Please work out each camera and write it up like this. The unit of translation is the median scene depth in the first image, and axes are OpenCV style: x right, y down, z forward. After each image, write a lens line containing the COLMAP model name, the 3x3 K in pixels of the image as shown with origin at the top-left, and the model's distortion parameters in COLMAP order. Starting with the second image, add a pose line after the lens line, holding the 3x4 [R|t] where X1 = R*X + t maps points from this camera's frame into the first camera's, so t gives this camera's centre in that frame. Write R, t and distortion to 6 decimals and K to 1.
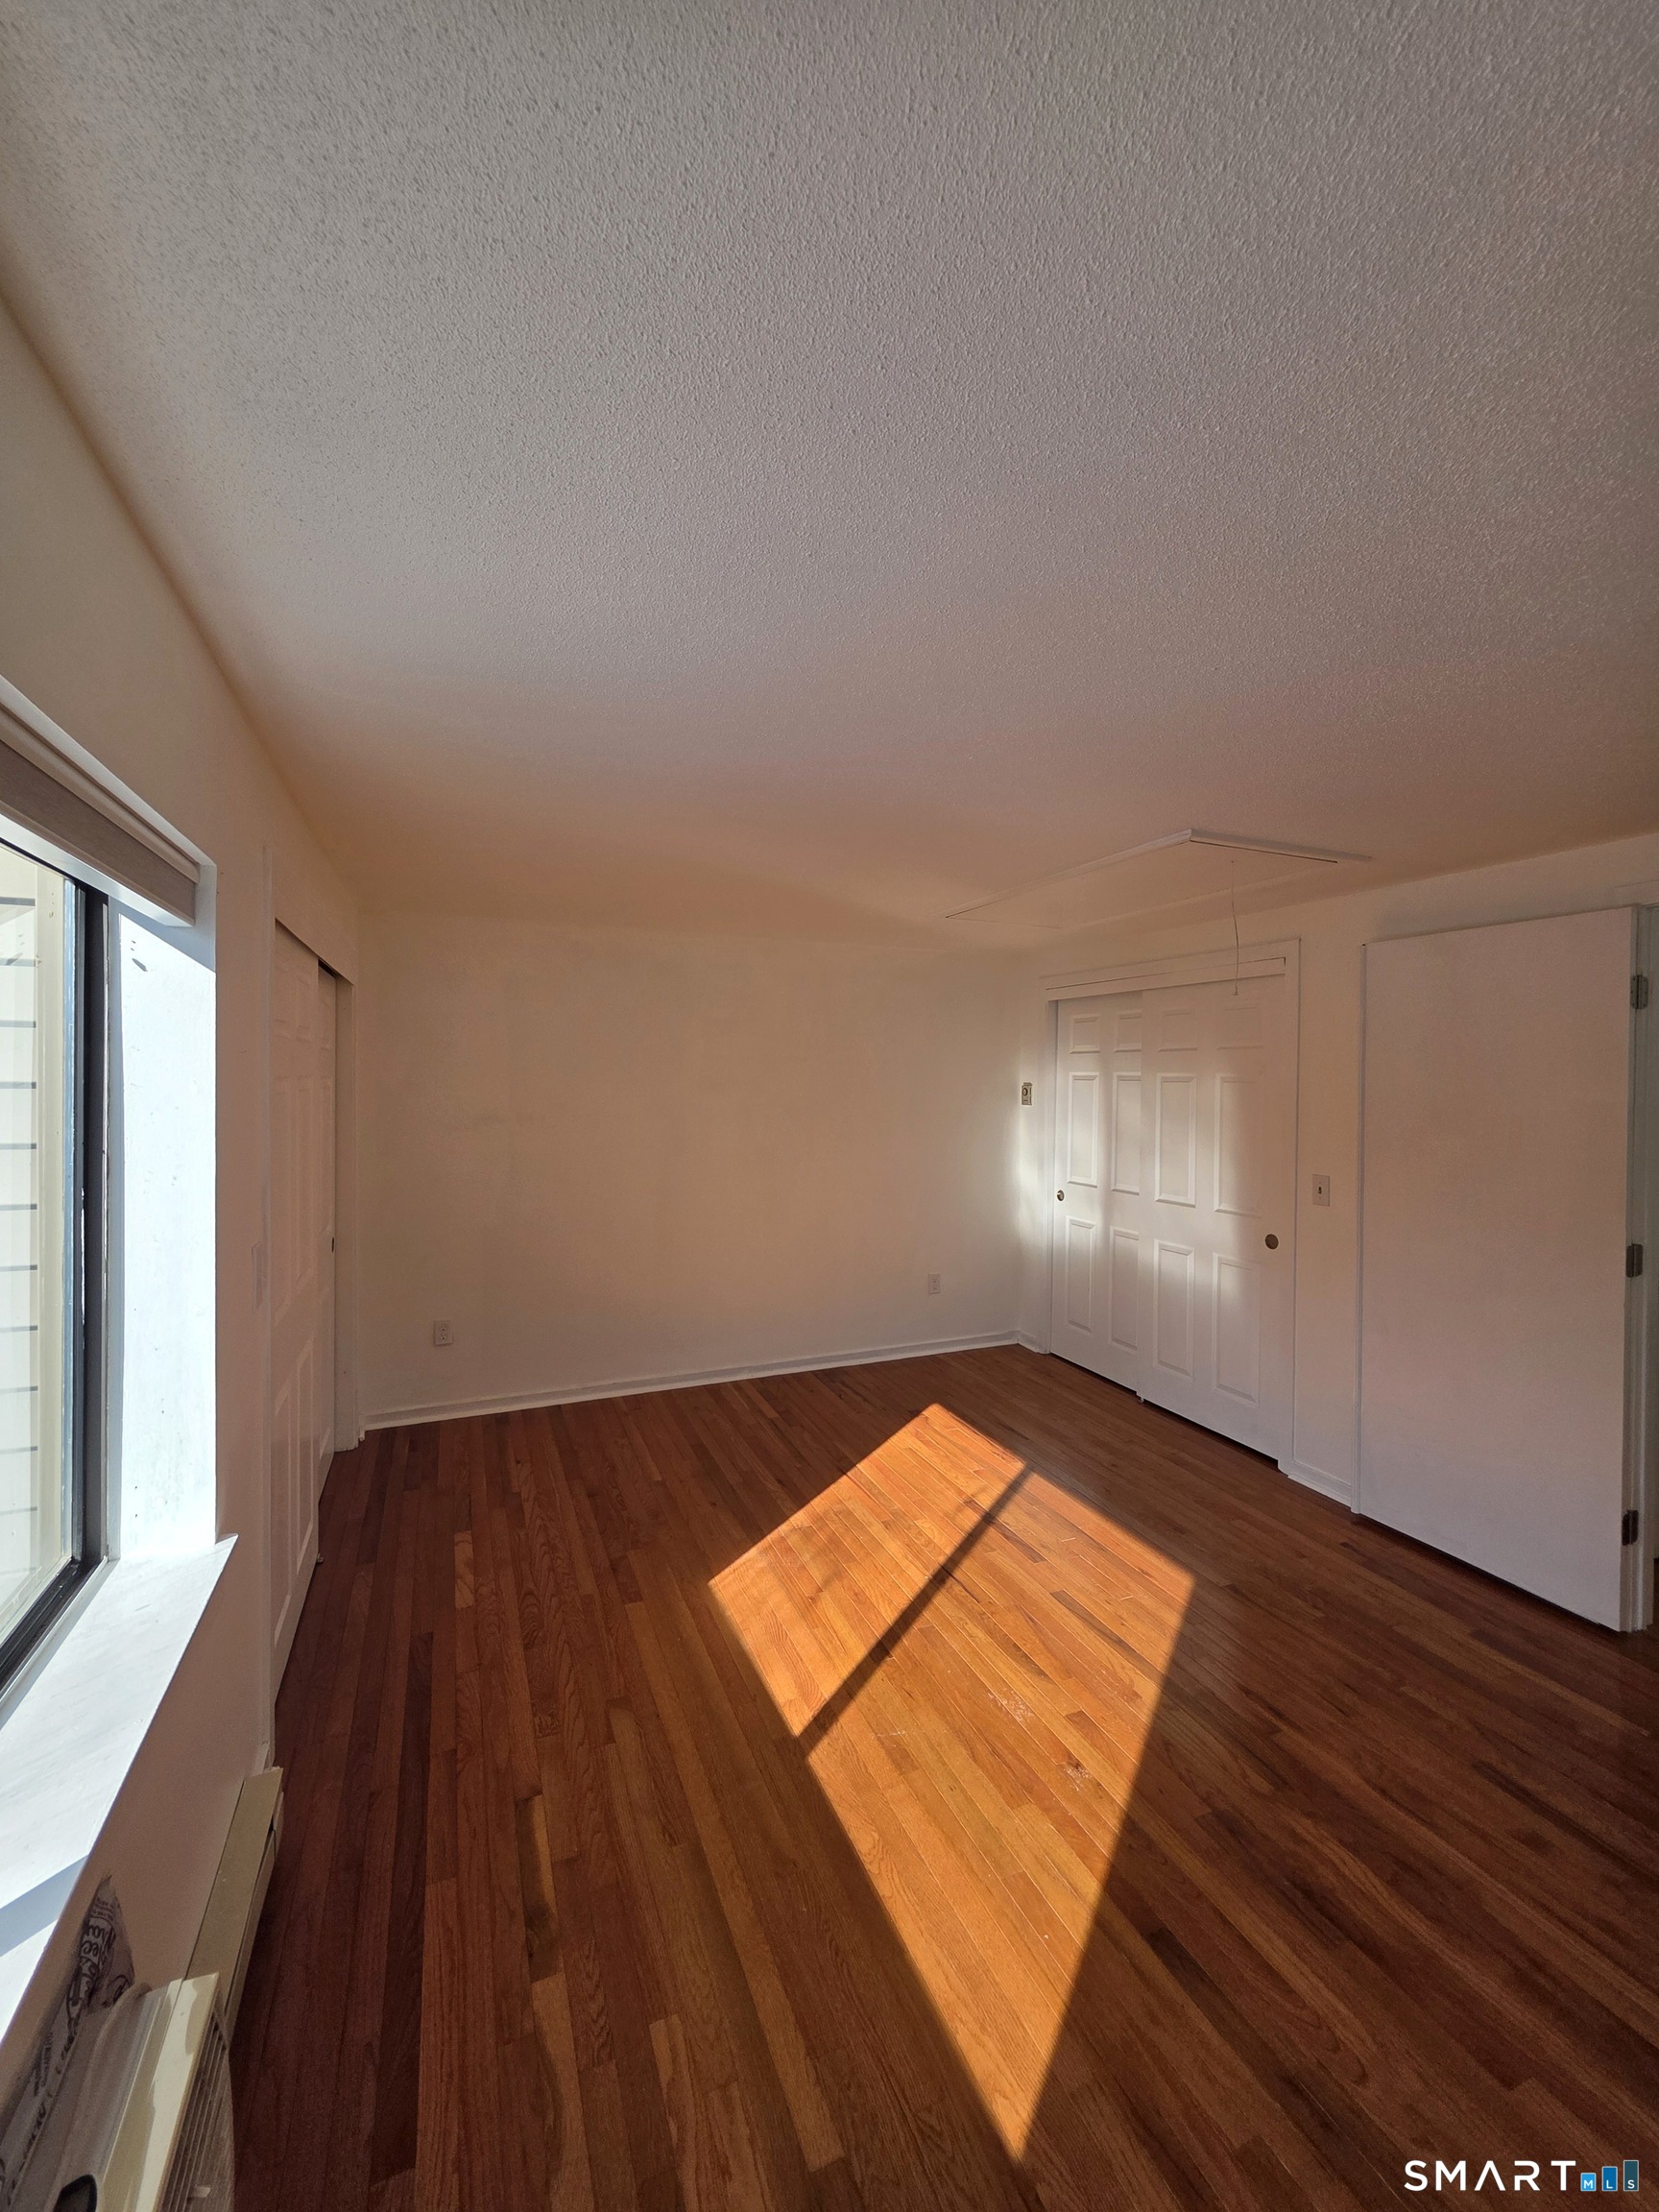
lens RADIAL K [[890.9, 0, 830.4], [0, 890.9, 1097.0], [0, 0, 1]] dist [0.000778, -0.000158]
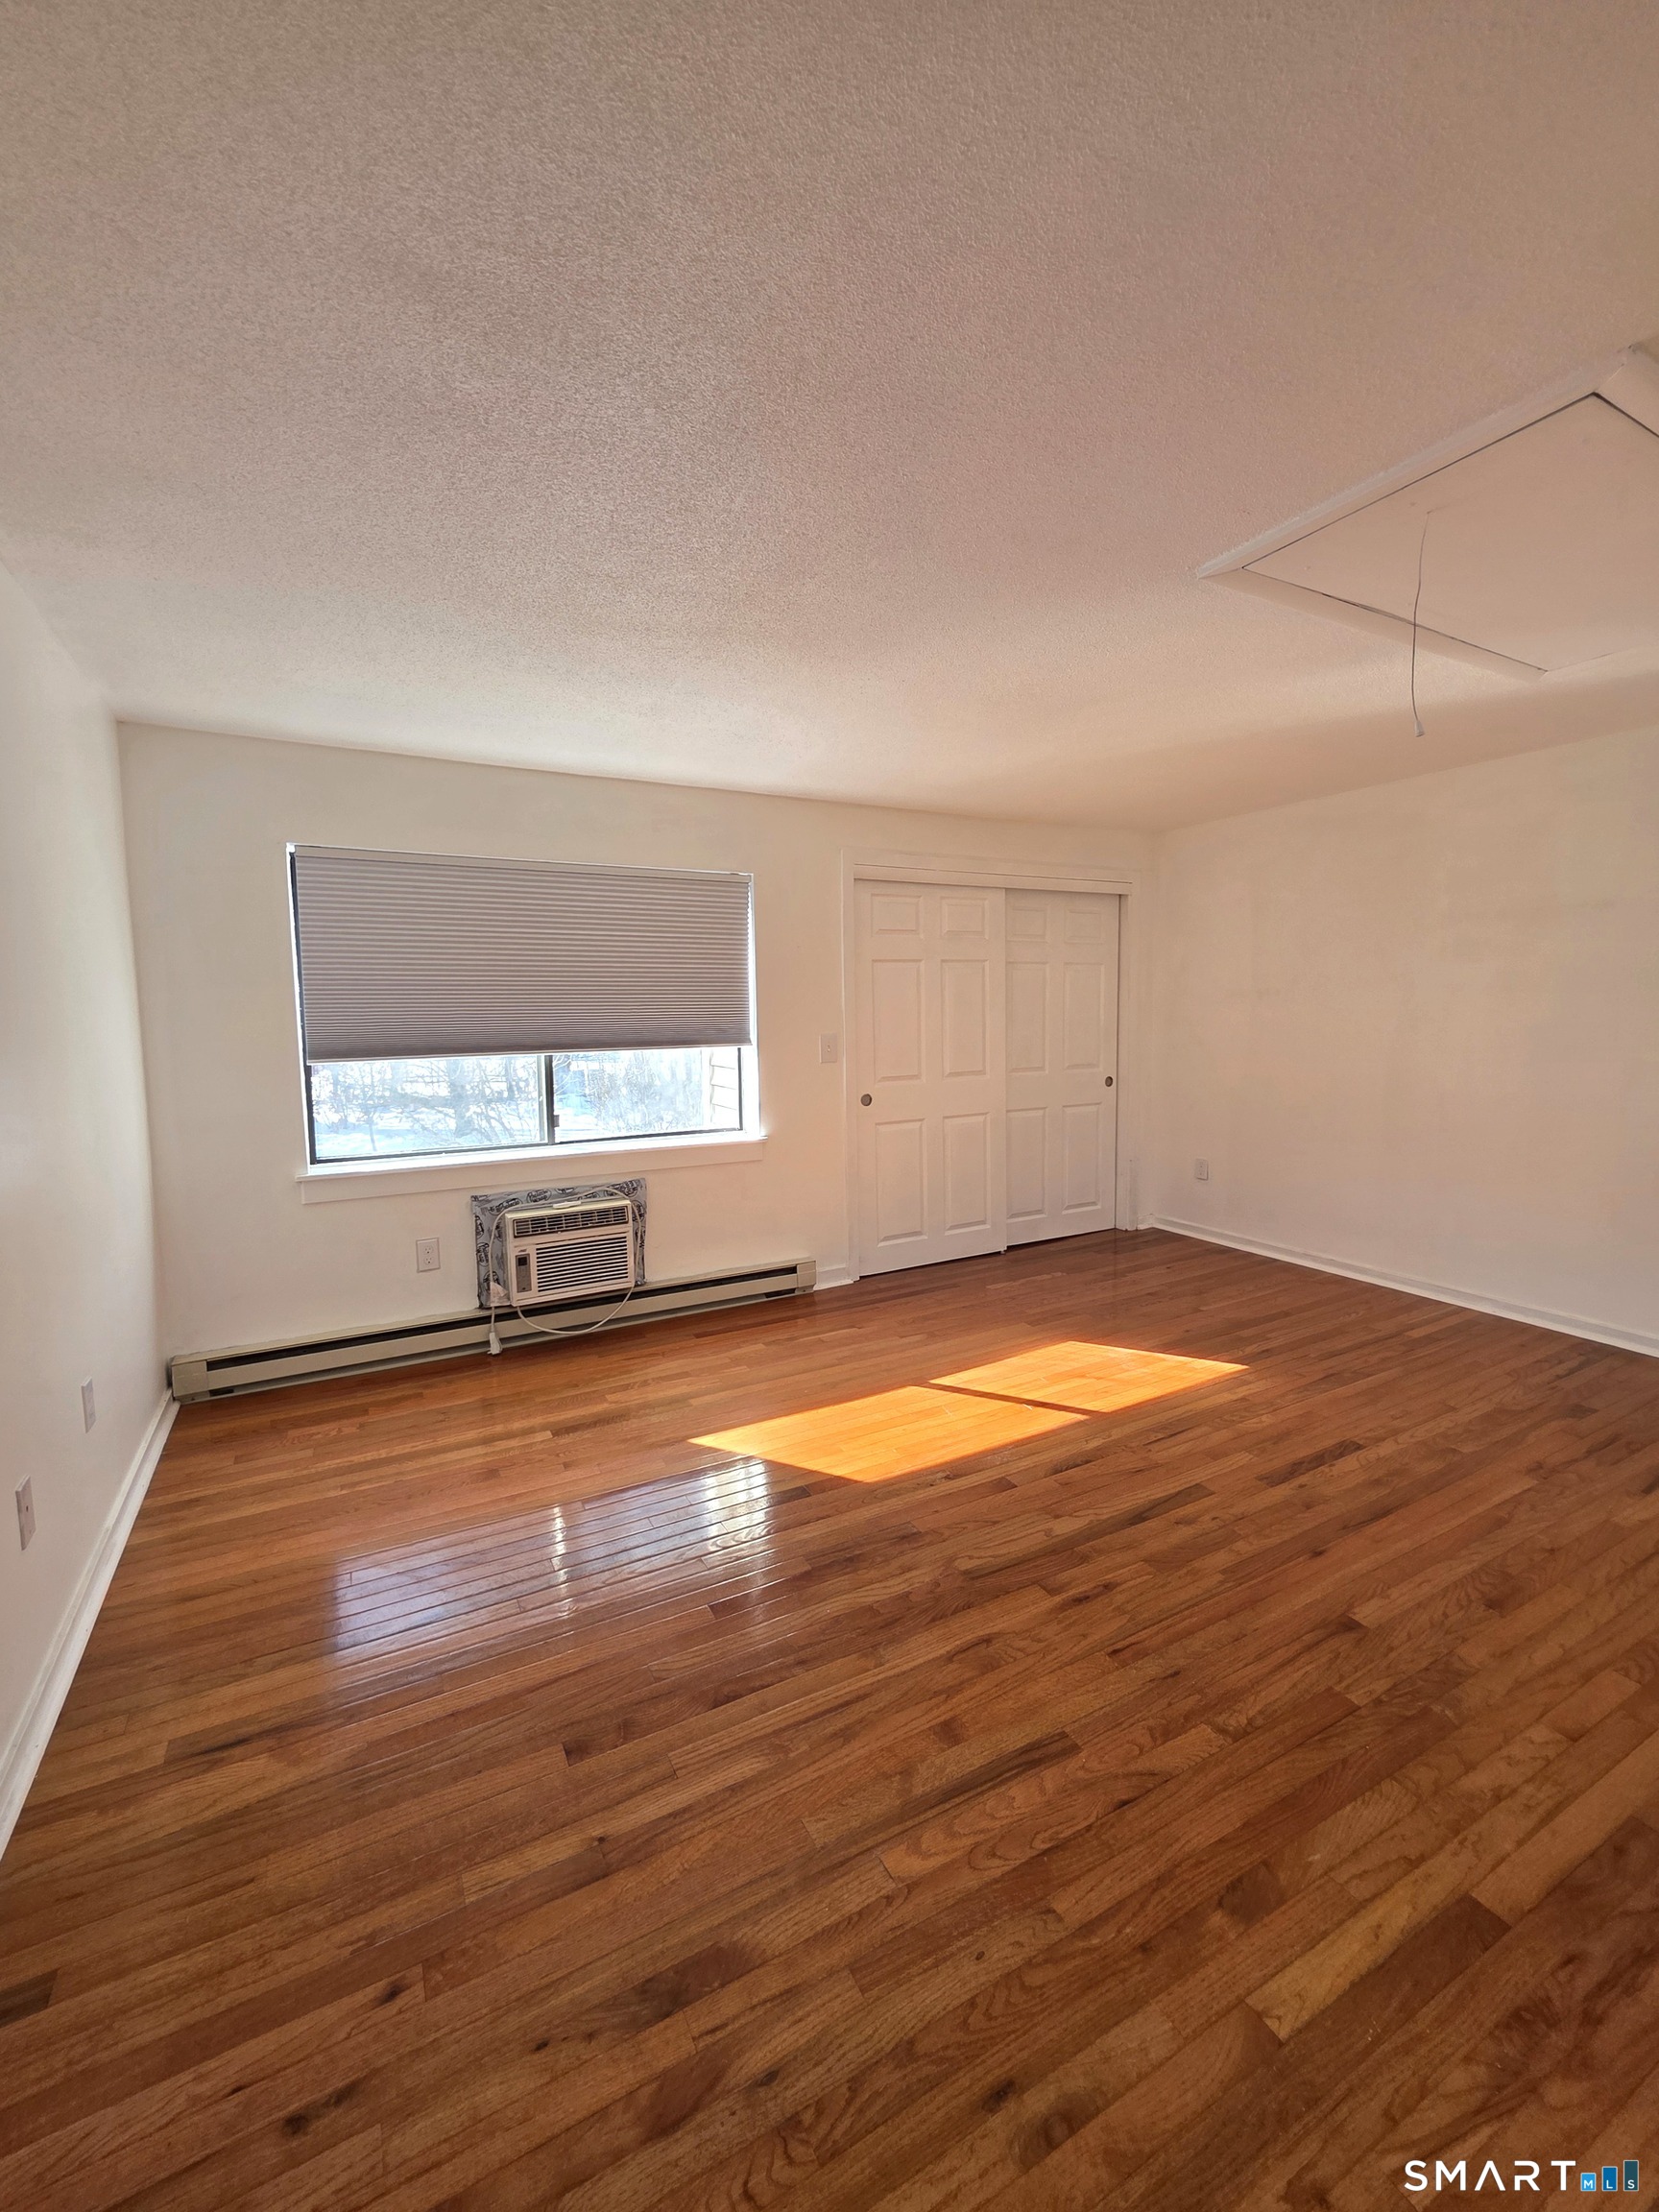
lens RADIAL K [[890.9, 0, 816.5], [0, 890.9, 1099.1], [0, 0, 1]] dist [0.000778, -0.000158]
pose [[0.086875, 0.093368, -0.991834, 1.187451], [-0.007798, 0.995632, 0.093043, 0.093894], [0.996189, -0.000349, 0.087224, 0.586914]]
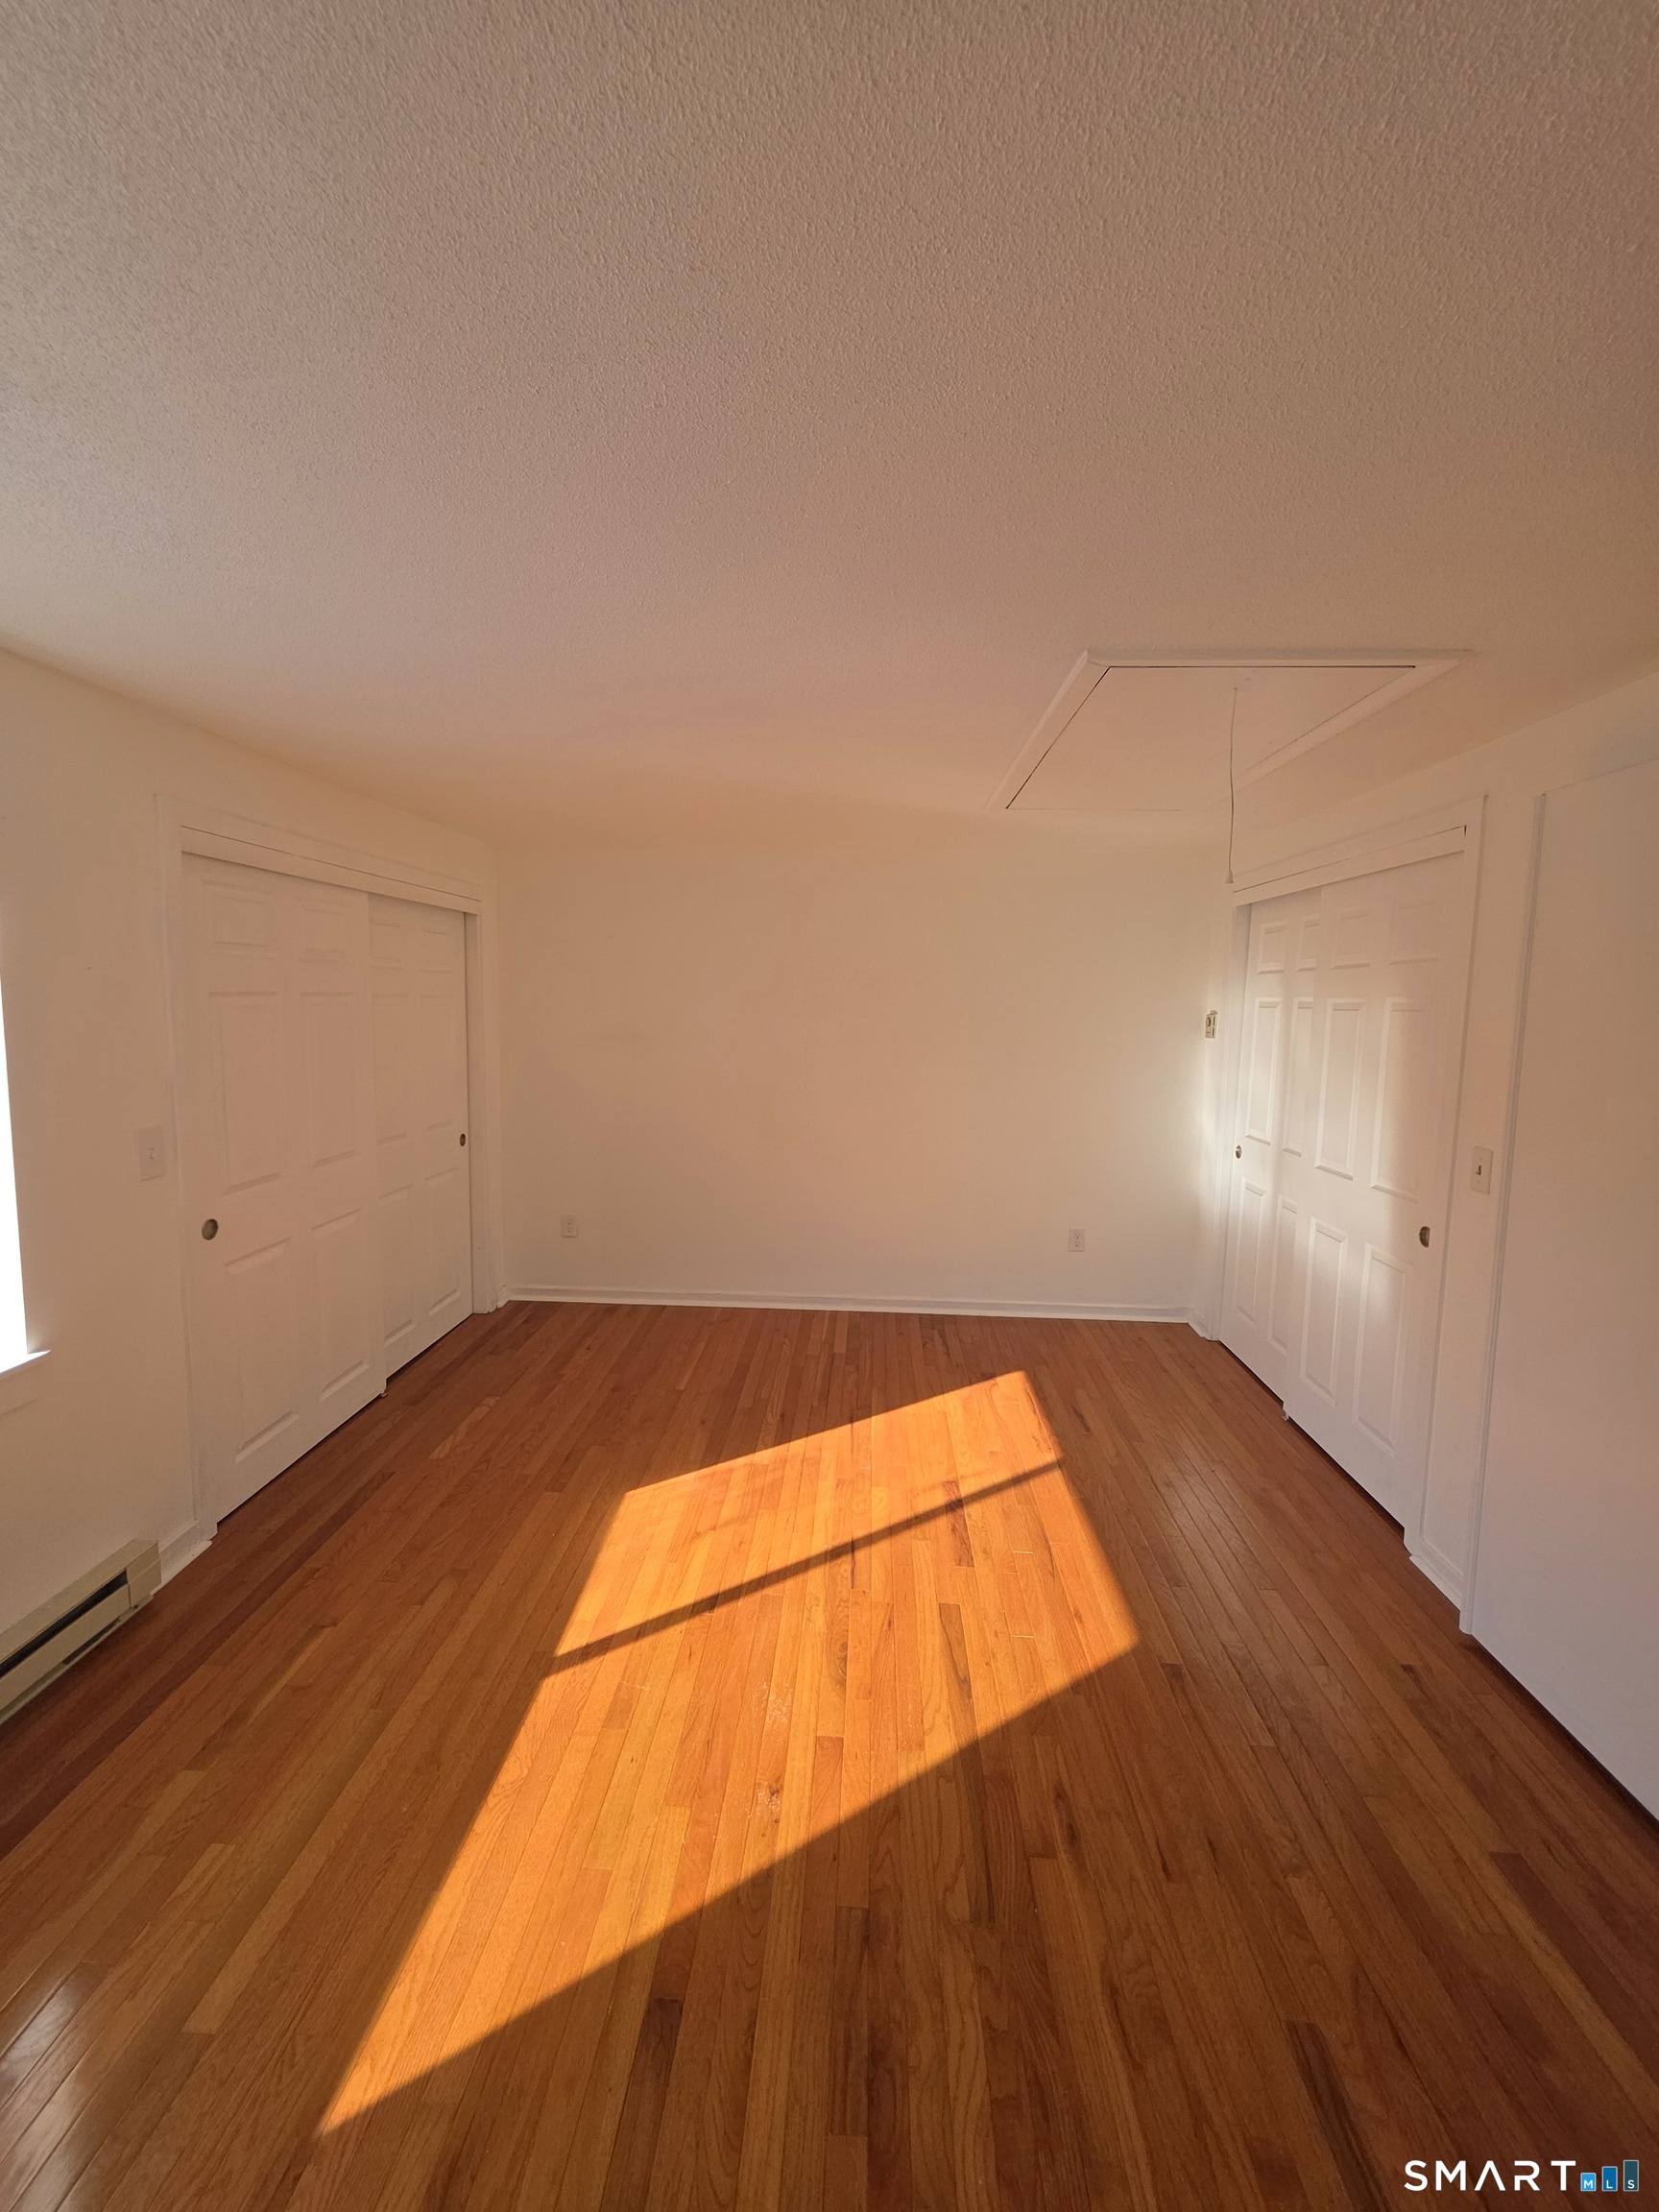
lens RADIAL K [[890.9, 0, 827.0], [0, 890.9, 1096.7], [0, 0, 1]] dist [0.000778, -0.000158]
pose [[0.898526, 0.055669, -0.435376, 0.545783], [-0.021292, 0.996285, 0.083445, 0.003598], [0.438404, -0.065708, 0.896373, 0.239989]]
